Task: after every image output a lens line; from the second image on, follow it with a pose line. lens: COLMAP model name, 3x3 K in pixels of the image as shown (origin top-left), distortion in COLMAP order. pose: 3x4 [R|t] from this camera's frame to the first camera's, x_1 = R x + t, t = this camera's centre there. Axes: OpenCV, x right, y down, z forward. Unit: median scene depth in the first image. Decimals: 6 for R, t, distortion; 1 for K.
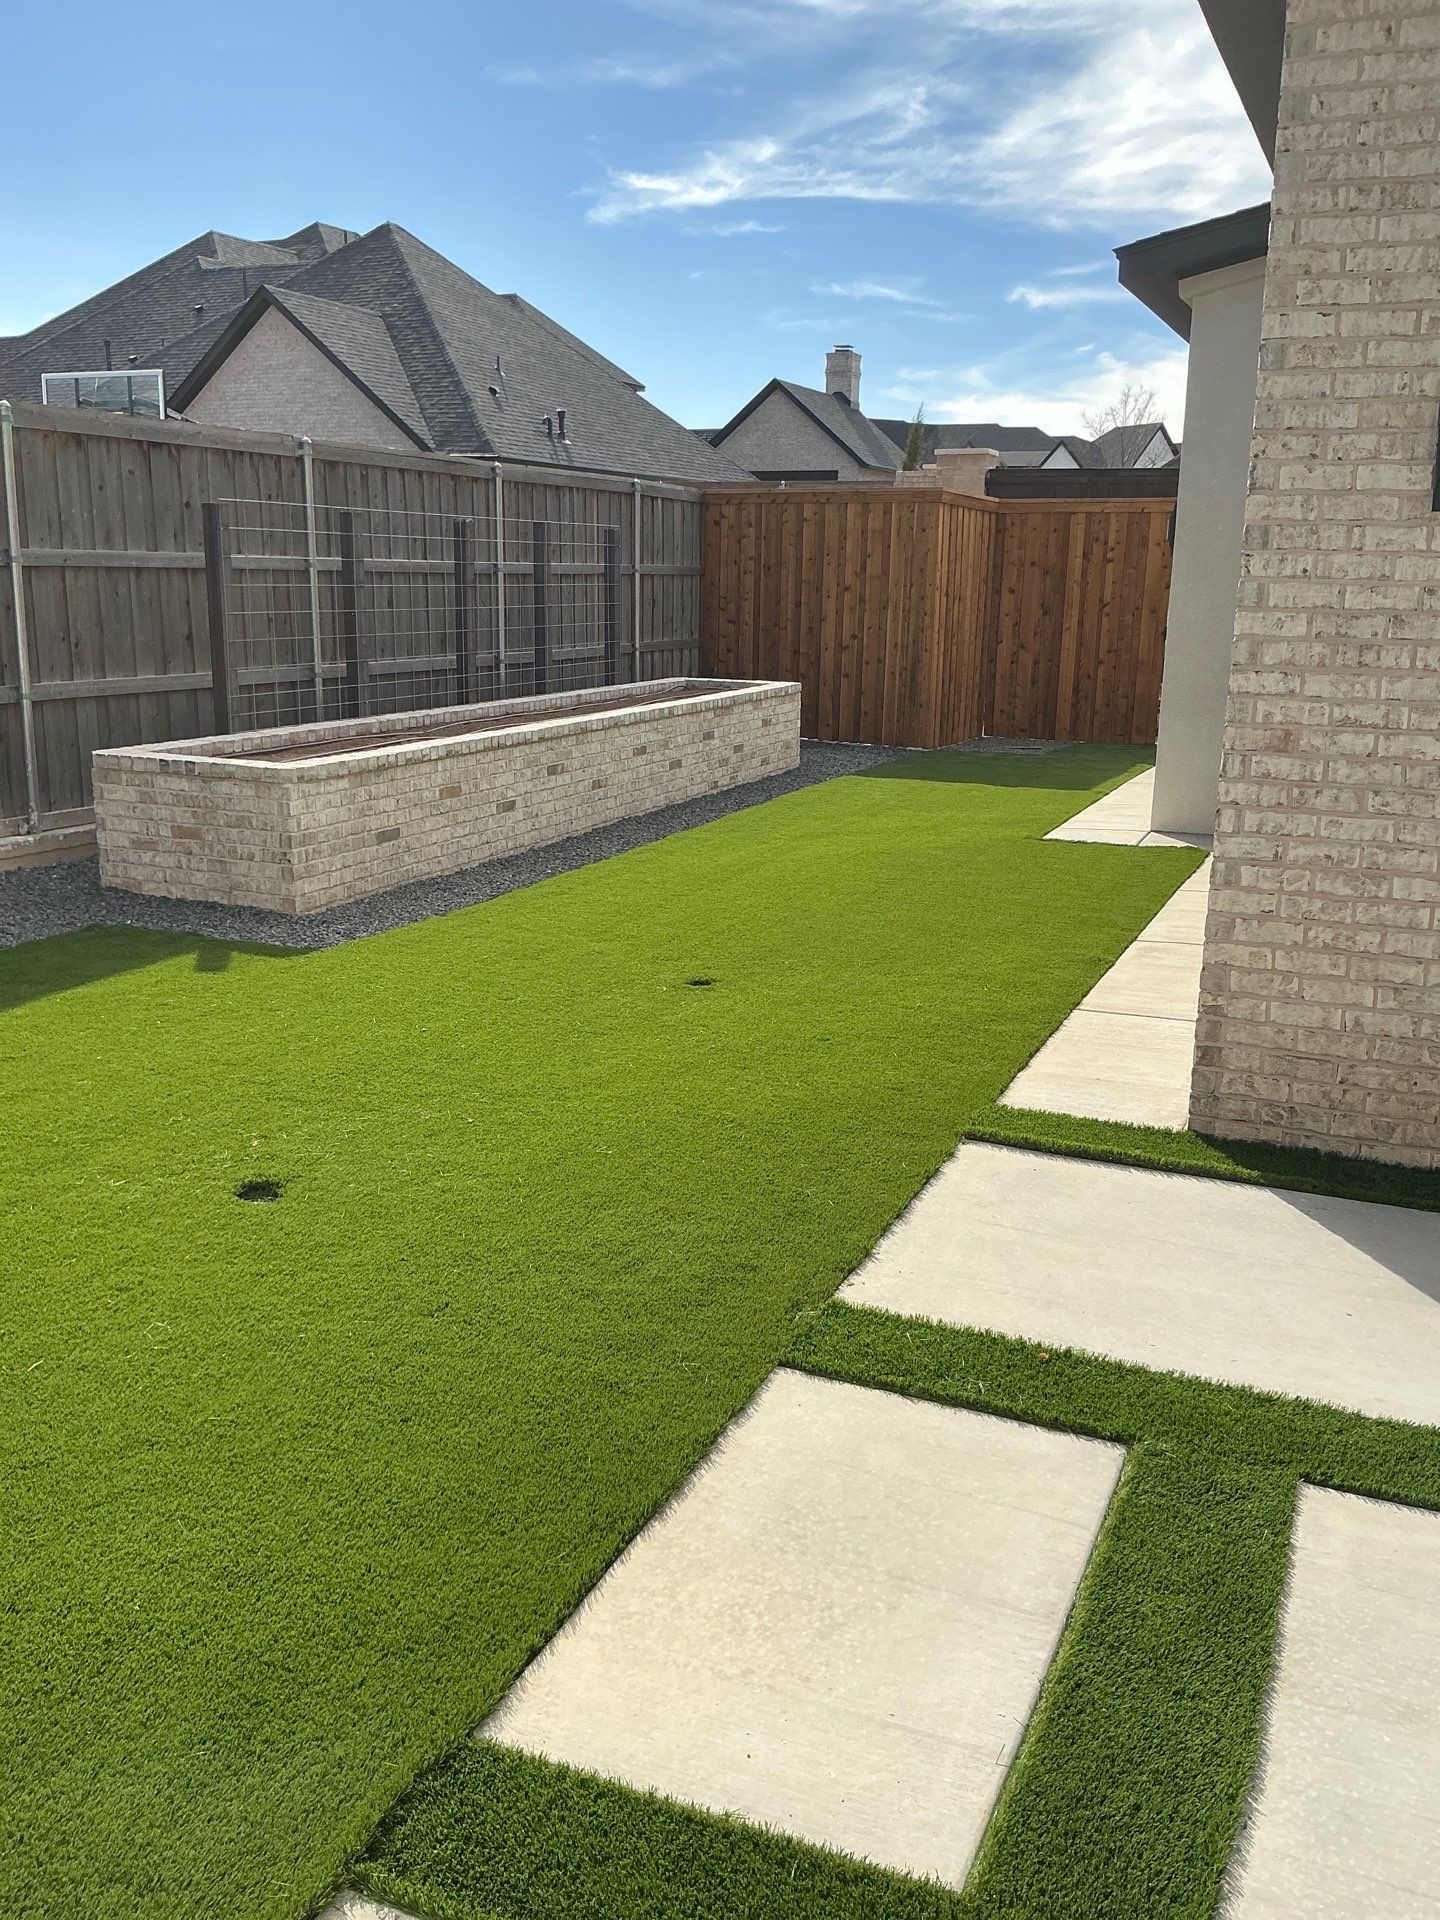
lens RADIAL K [[1580.9, 0, 720.0], [0, 1580.9, 960.0], [0, 0, 1]] dist [0.145280, -0.311310]
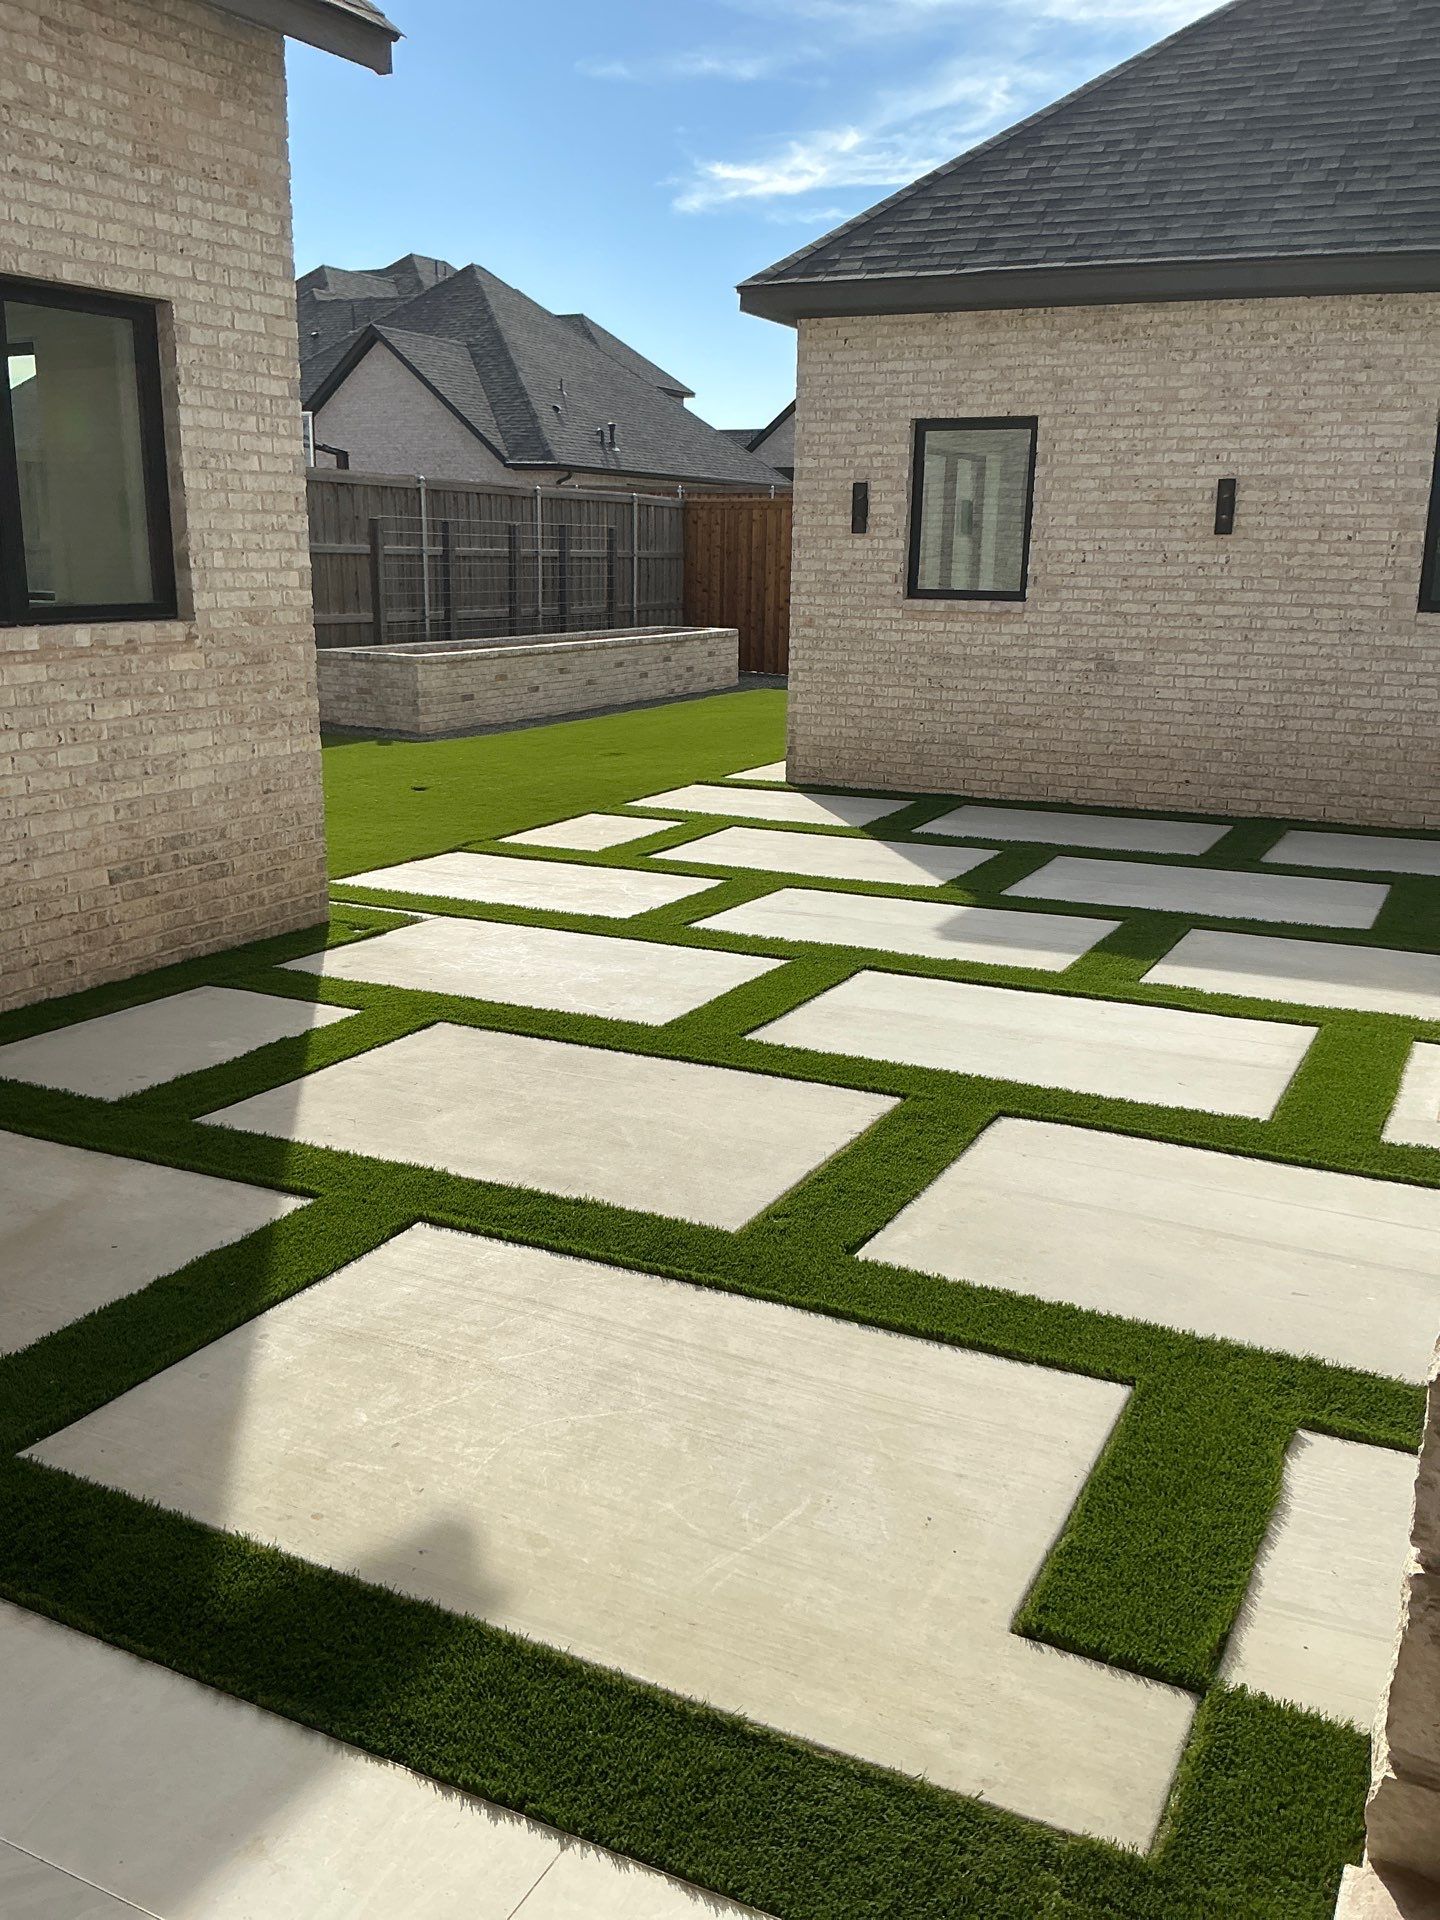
lens RADIAL K [[1580.9, 0, 720.0], [0, 1580.9, 960.0], [0, 0, 1]] dist [0.145280, -0.311310]
pose [[0.998811, 0.011701, -0.047322, 0.095640], [-0.011278, 0.999894, 0.009187, 0.111456], [0.047425, -0.008643, 0.998837, -0.454759]]
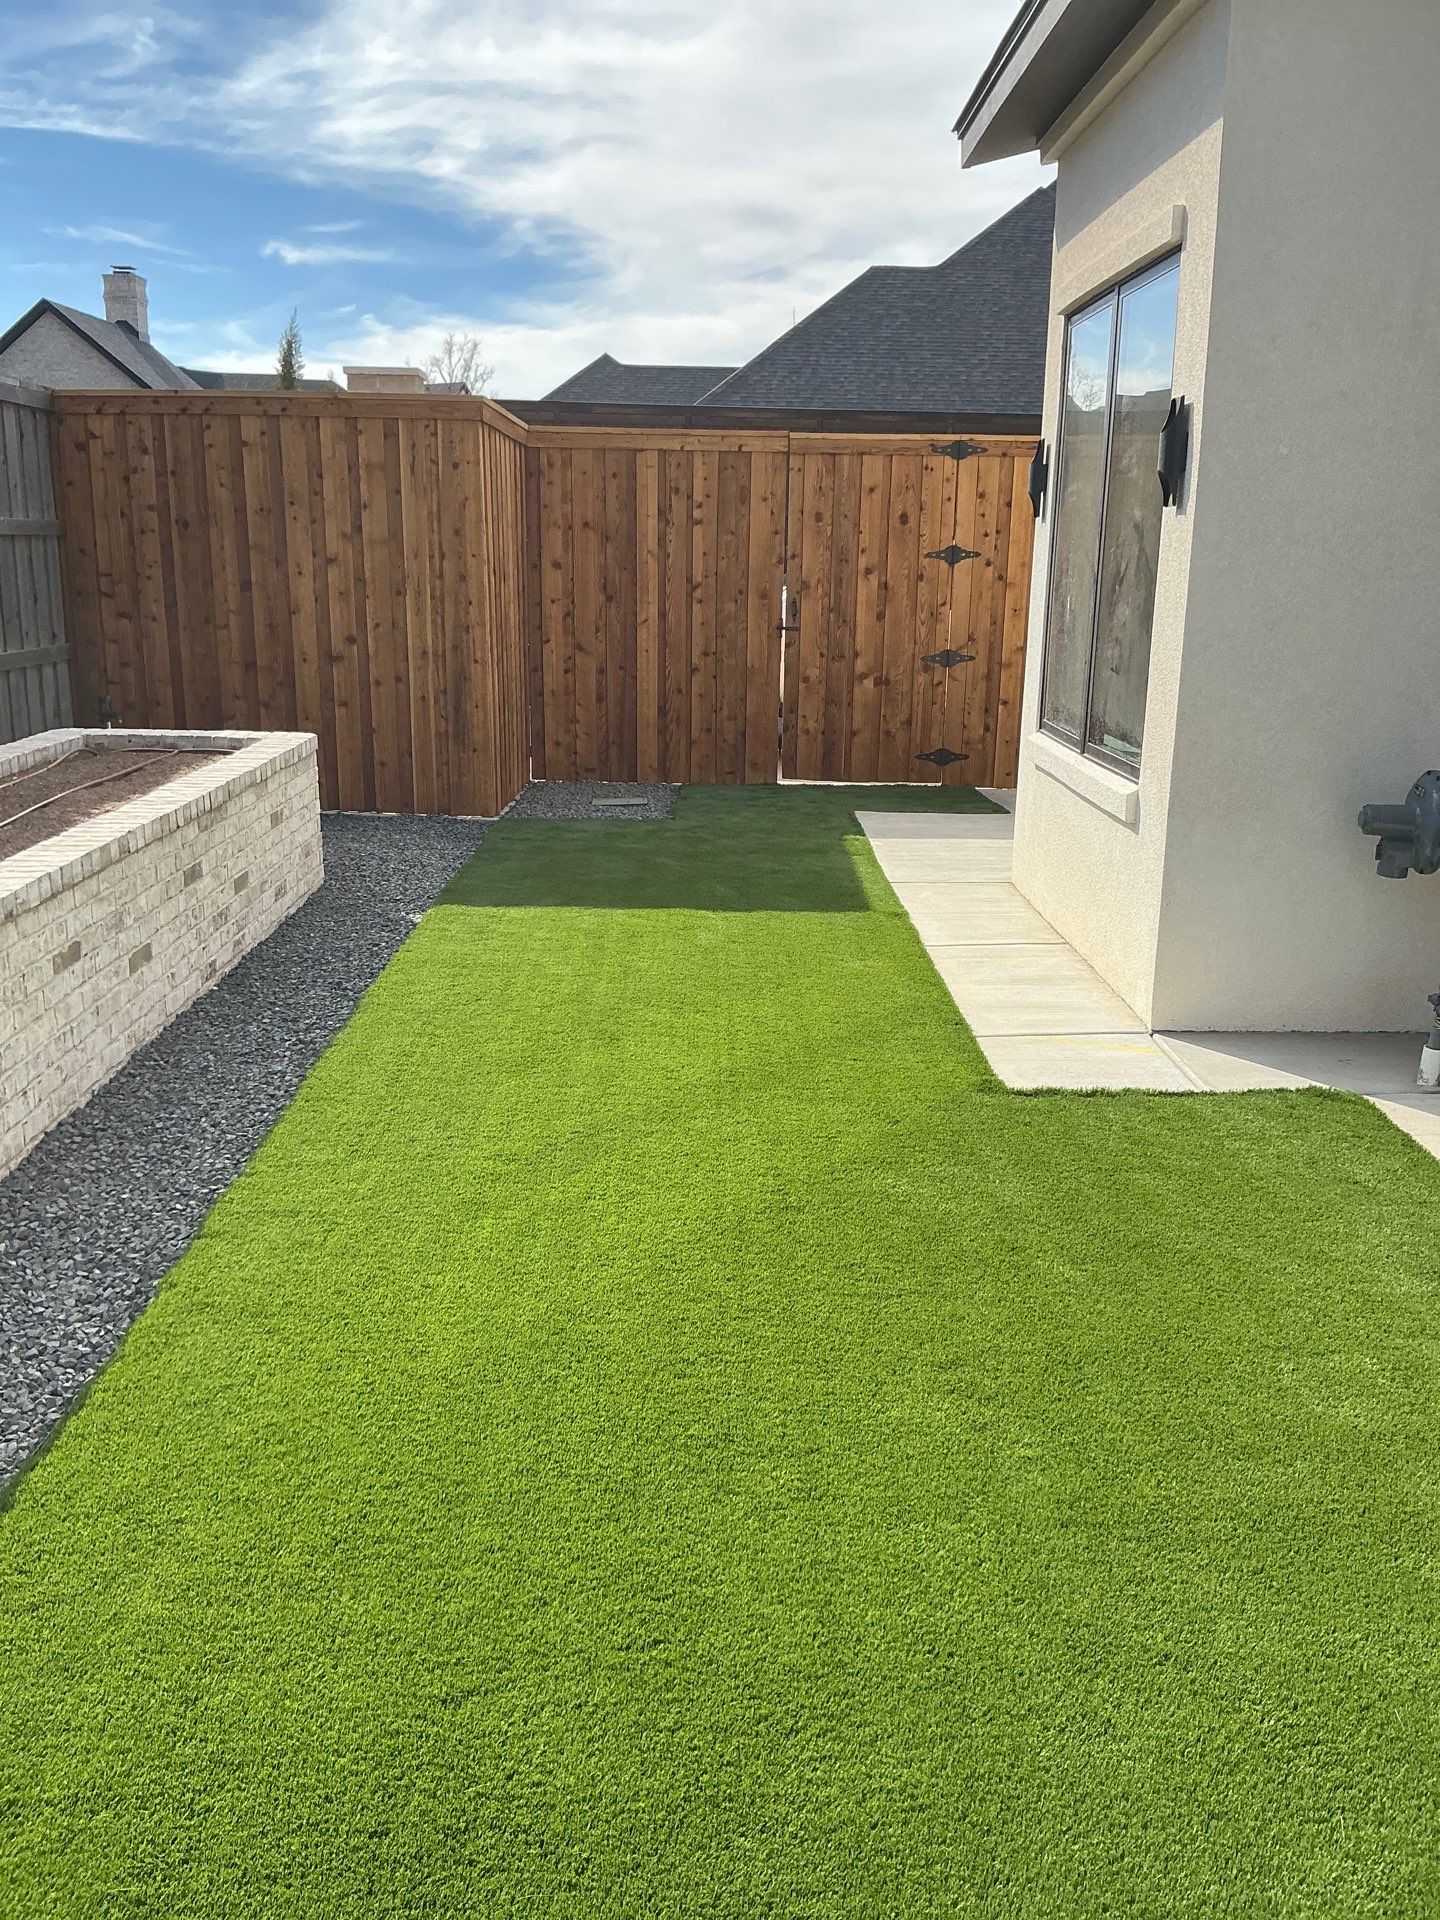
lens RADIAL K [[1574.0, 0, 723.8], [0, 1574.0, 991.0], [0, 0, 1]] dist [0.069124, -0.147821]
pose [[0.909237, -0.110190, 0.401431, -0.043665], [0.093486, 0.993748, 0.061033, -0.092853], [-0.405646, -0.017965, 0.913854, 0.384296]]
